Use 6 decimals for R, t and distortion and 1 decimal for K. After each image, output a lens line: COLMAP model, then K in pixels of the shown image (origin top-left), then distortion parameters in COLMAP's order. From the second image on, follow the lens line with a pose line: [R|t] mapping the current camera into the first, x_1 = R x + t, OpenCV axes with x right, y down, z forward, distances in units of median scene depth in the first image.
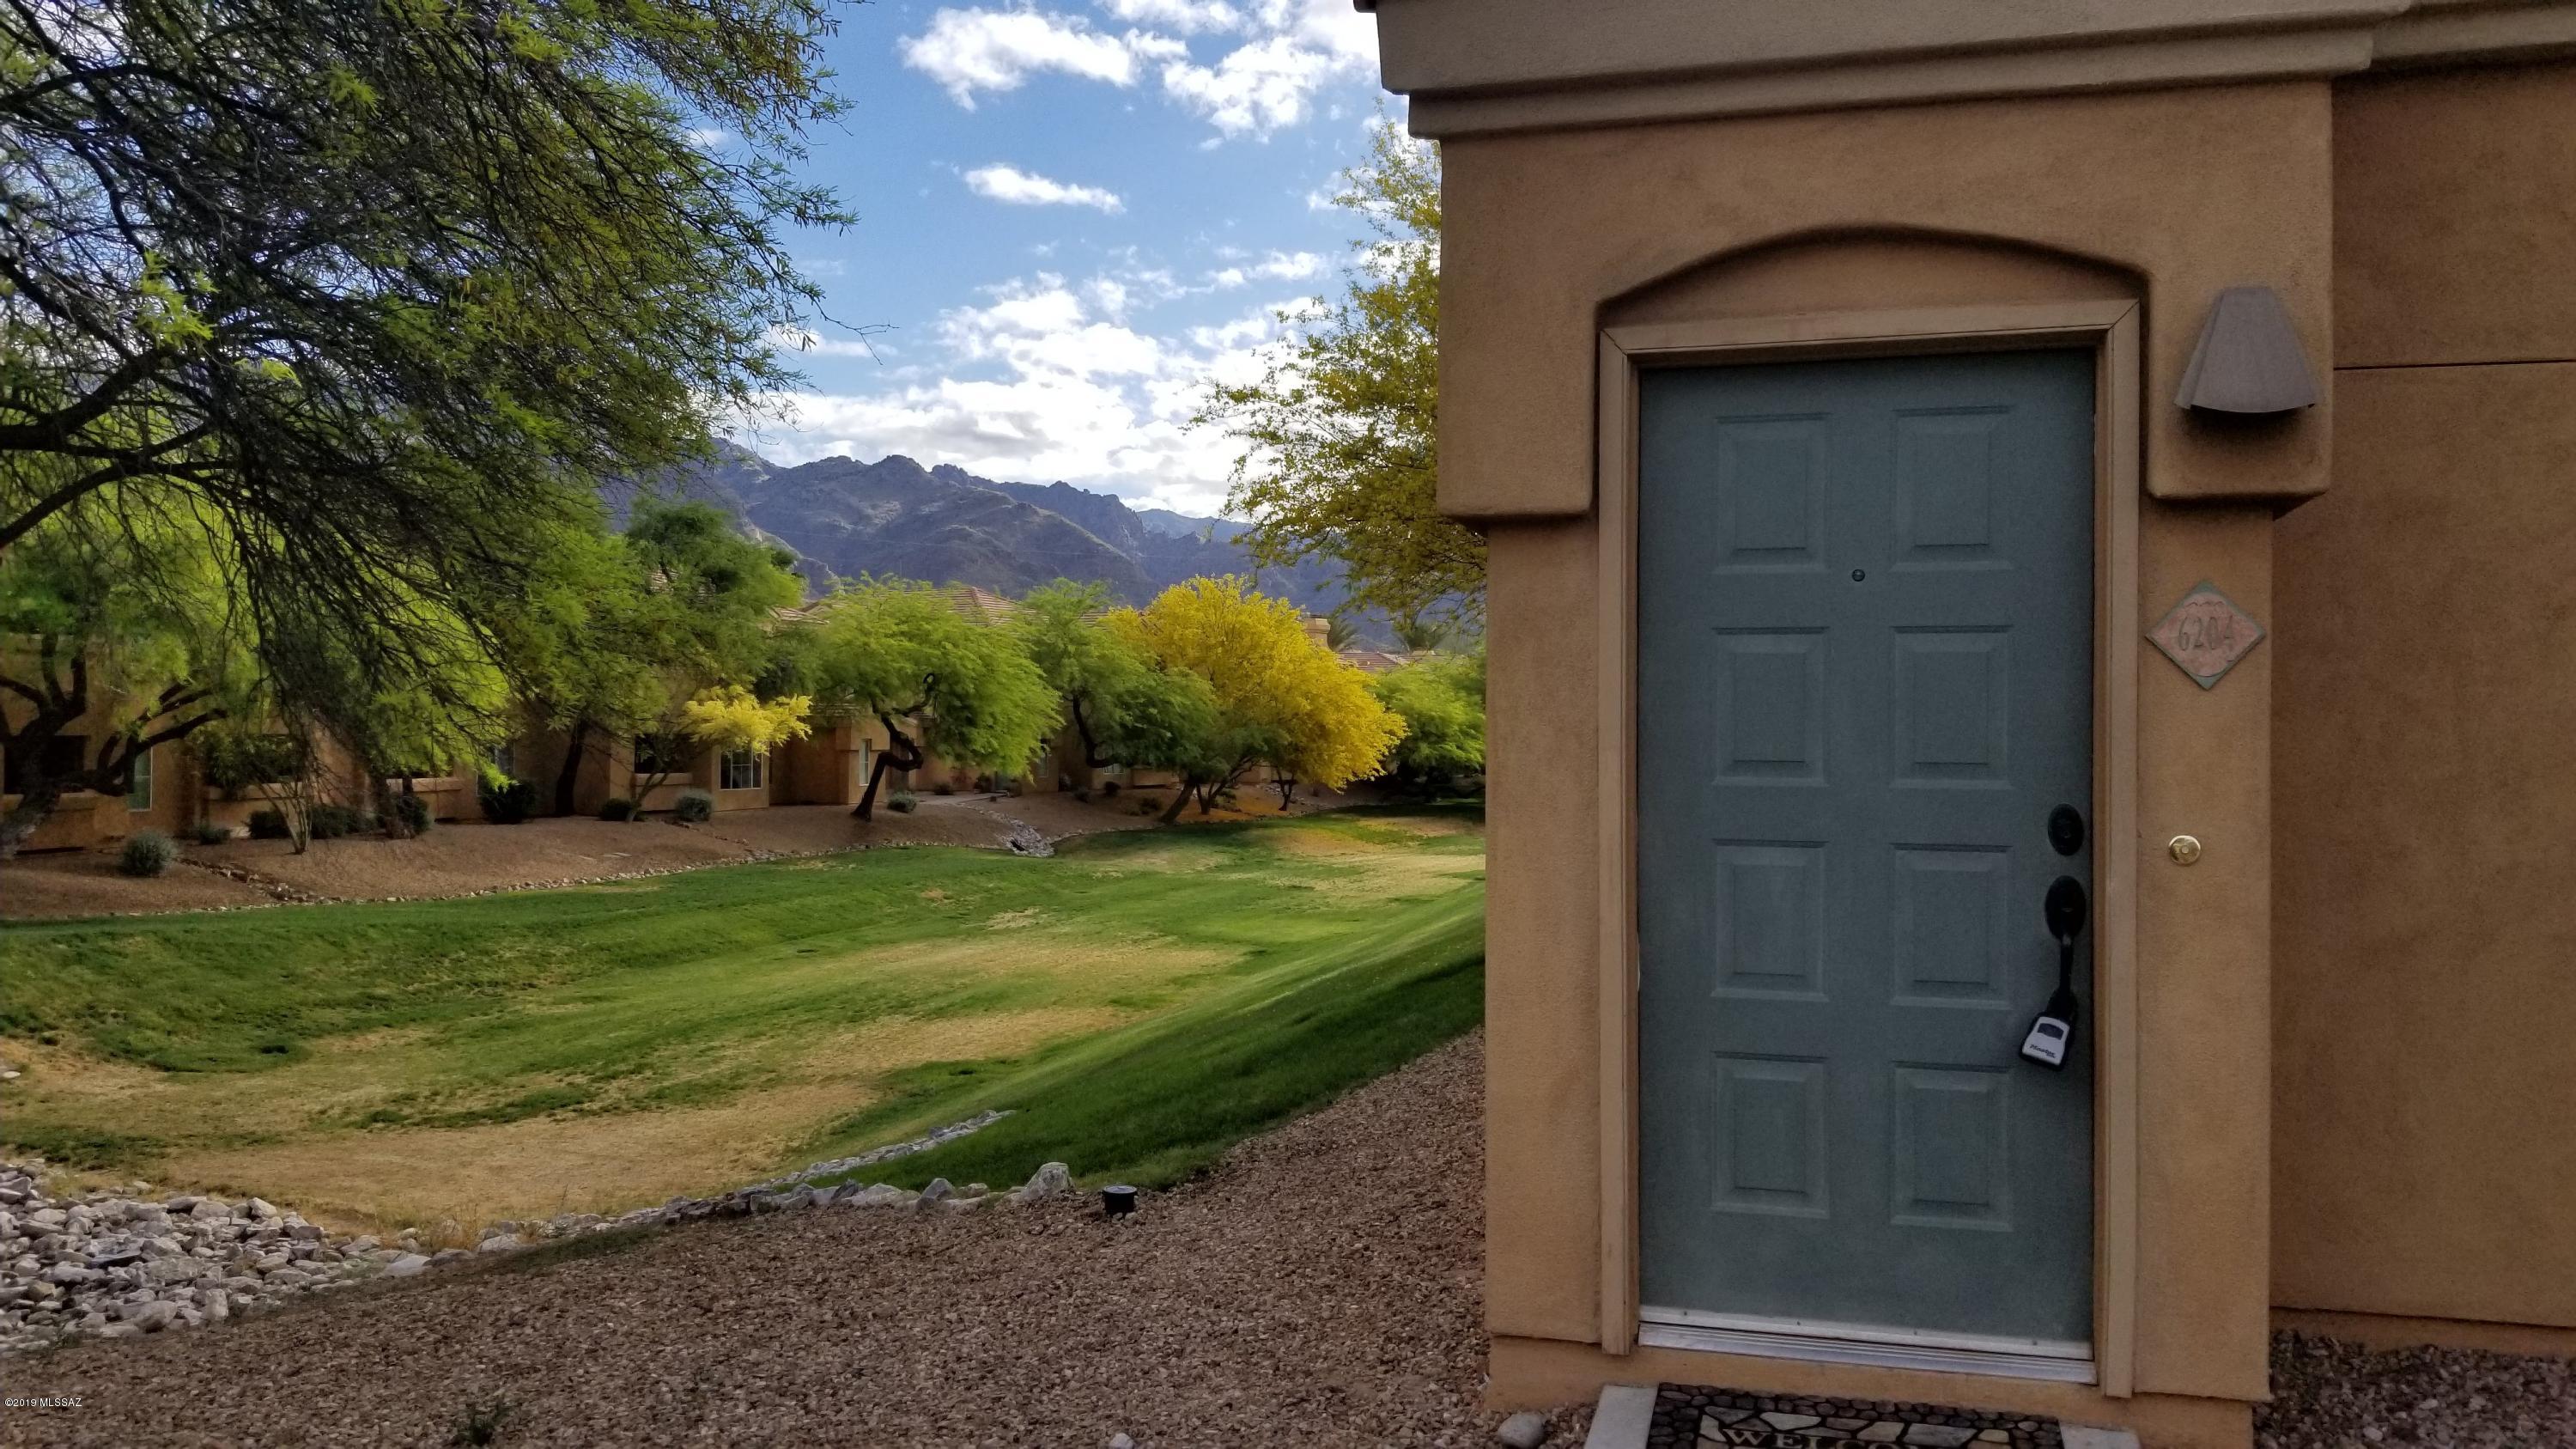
lens RADIAL K [[2020.6, 0, 1292.1], [0, 2020.6, 712.1], [0, 0, 1]] dist [0.053639, -0.100609]
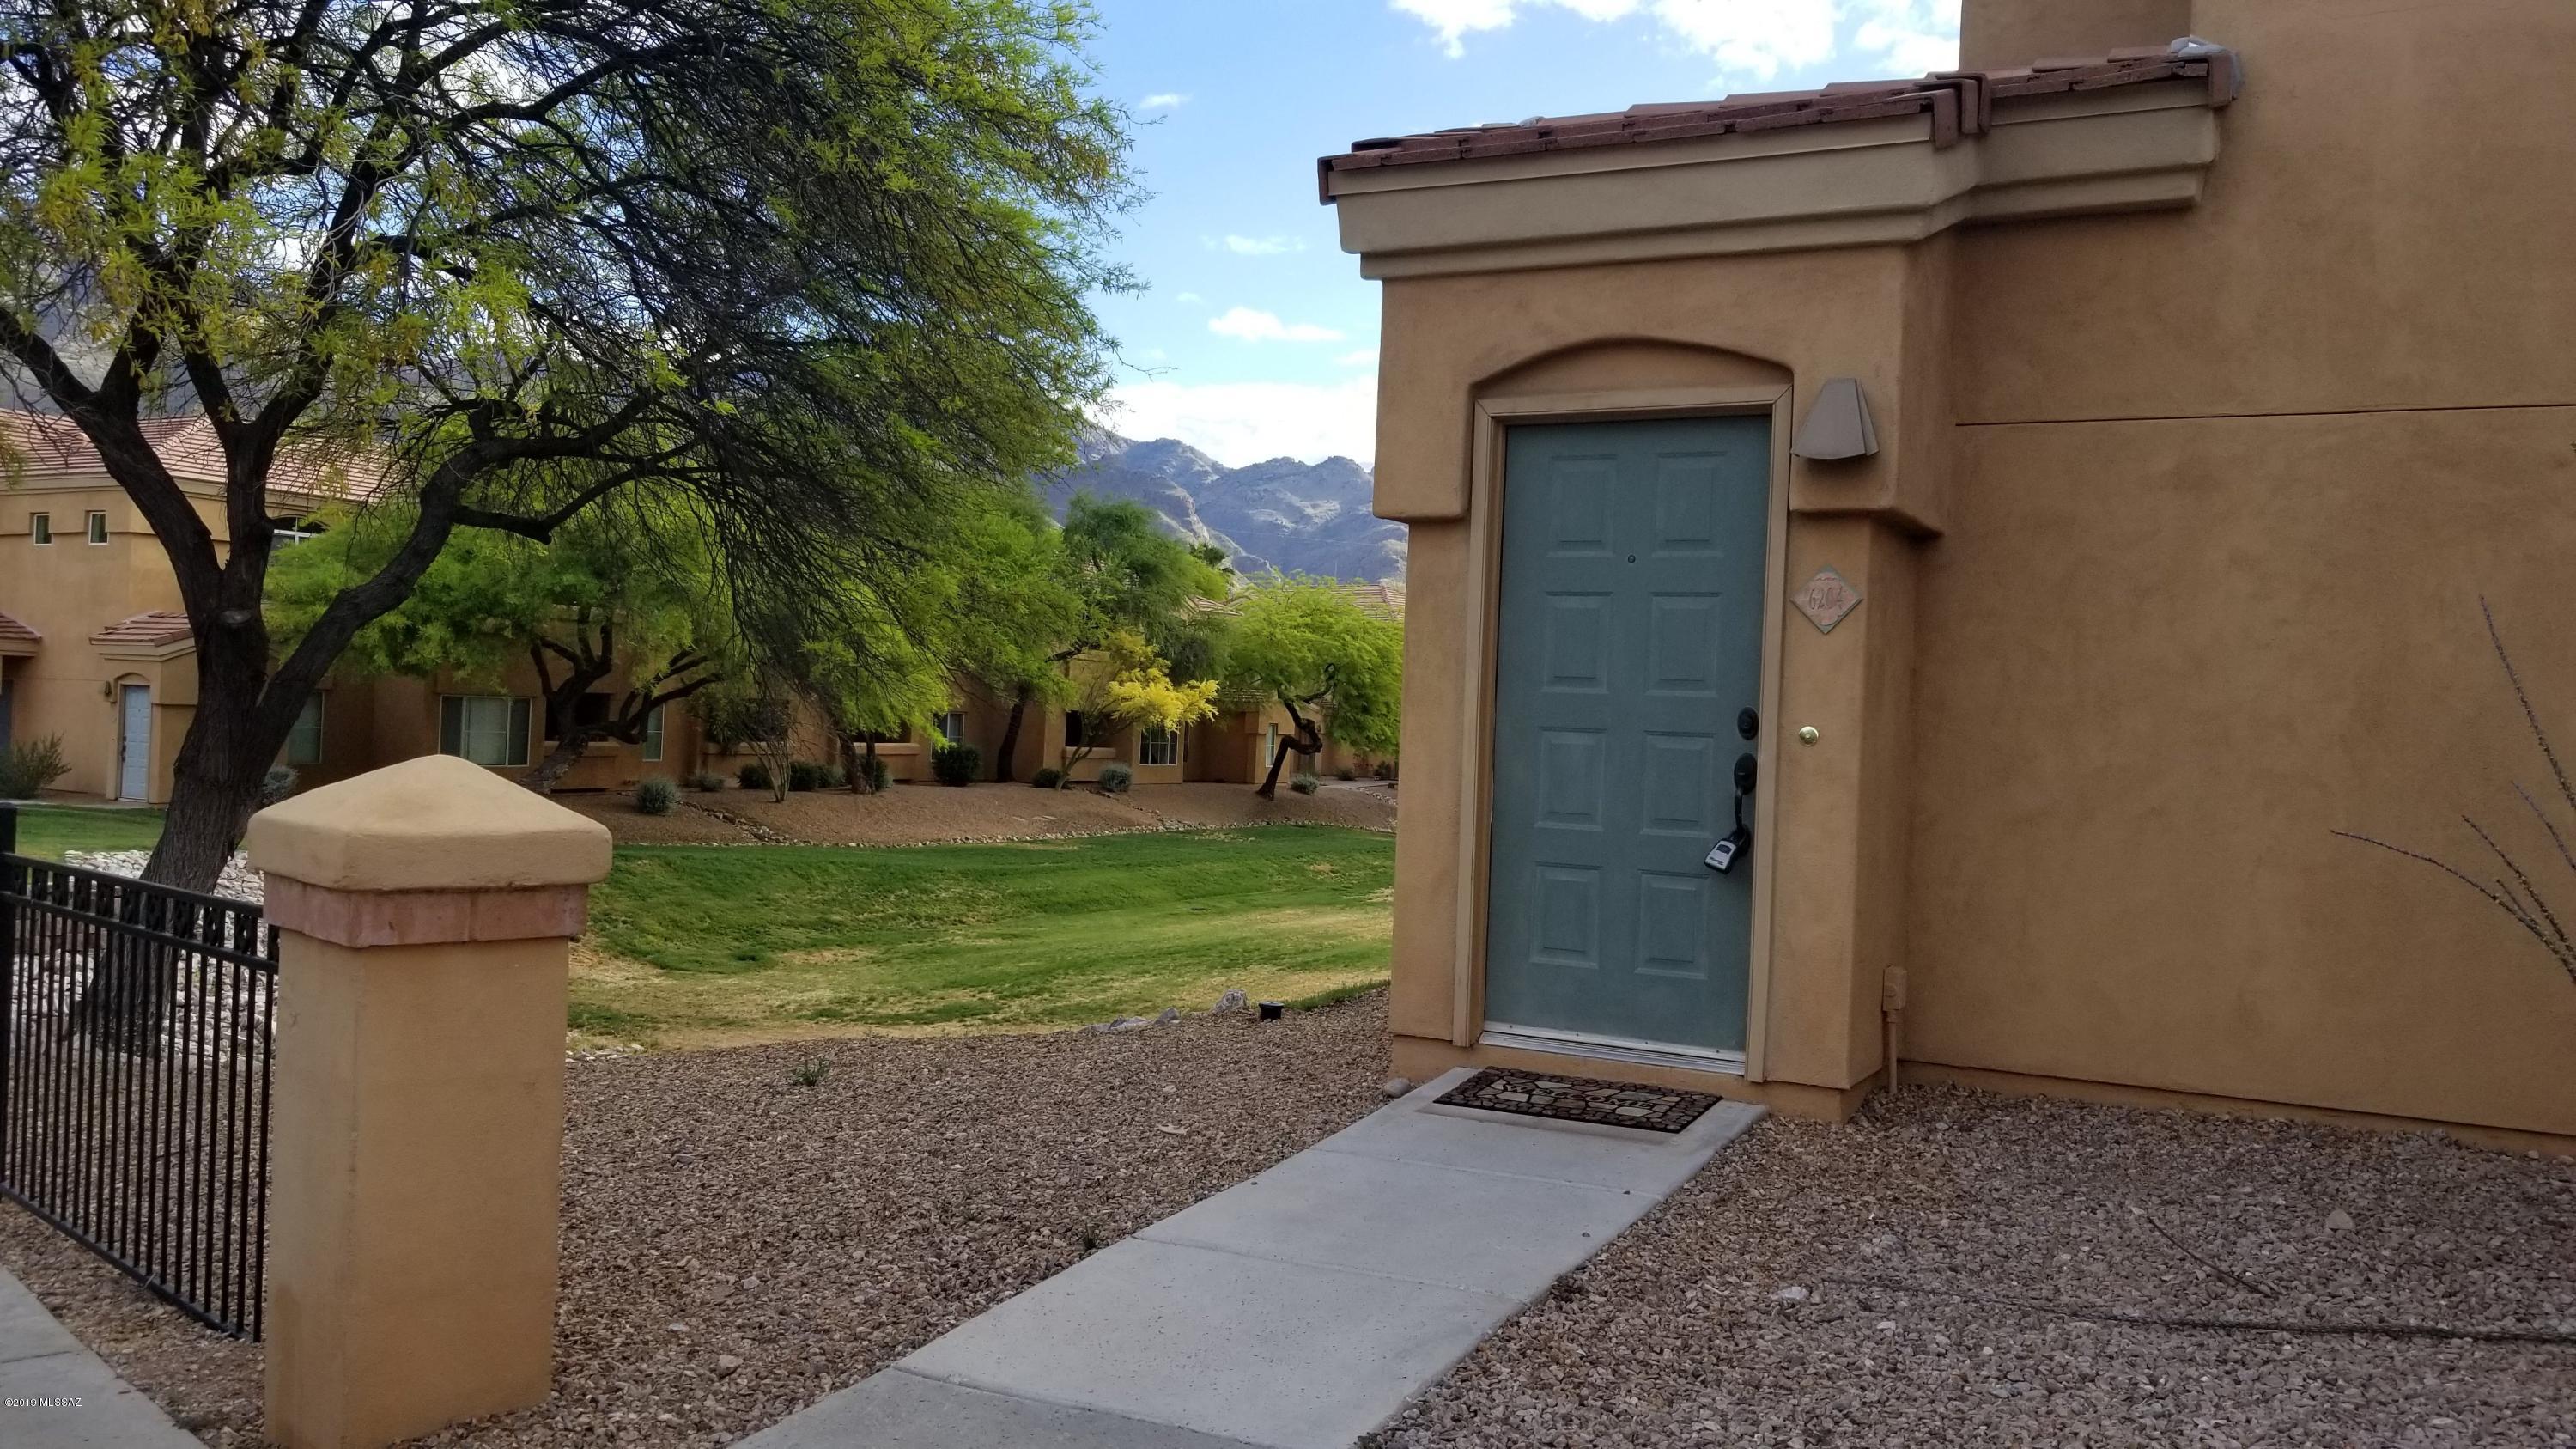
lens RADIAL K [[2010.0, 0, 1288.0], [0, 2010.0, 724.5], [0, 0, 1]] dist [0.126343, -0.254000]
pose [[0.976466, 0.033839, -0.212999, 0.046400], [-0.032602, 0.999425, 0.009315, 0.007037], [0.213192, -0.002151, 0.977008, -0.074798]]
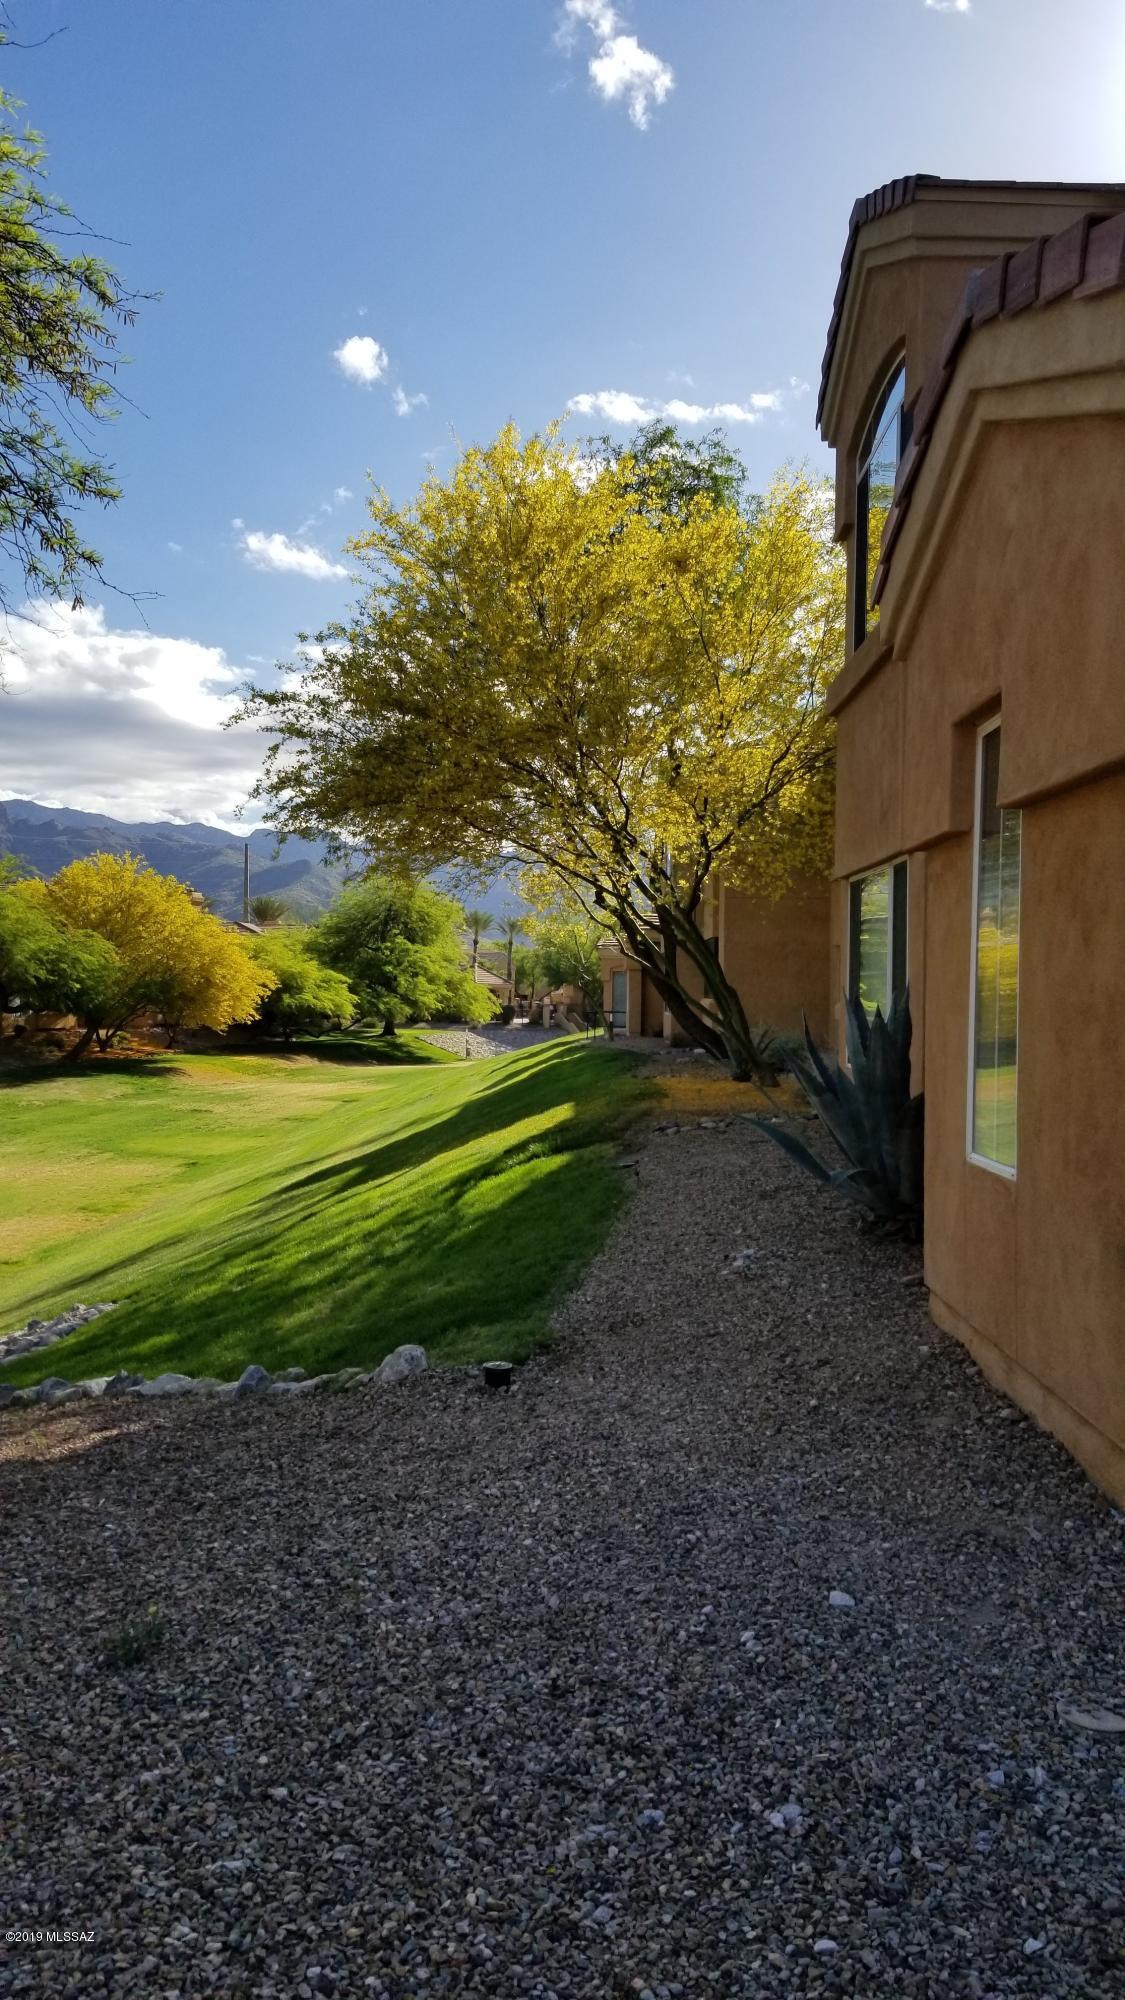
lens RADIAL K [[1560.3, 0, 562.5], [0, 1560.3, 1000.0], [0, 0, 1]] dist [0.126343, -0.254000]
pose [[0.960415, 0.003239, 0.278554, -0.067695], [-0.007944, 0.999844, 0.015765, 0.003767], [-0.278459, -0.017354, 0.960291, 0.033885]]
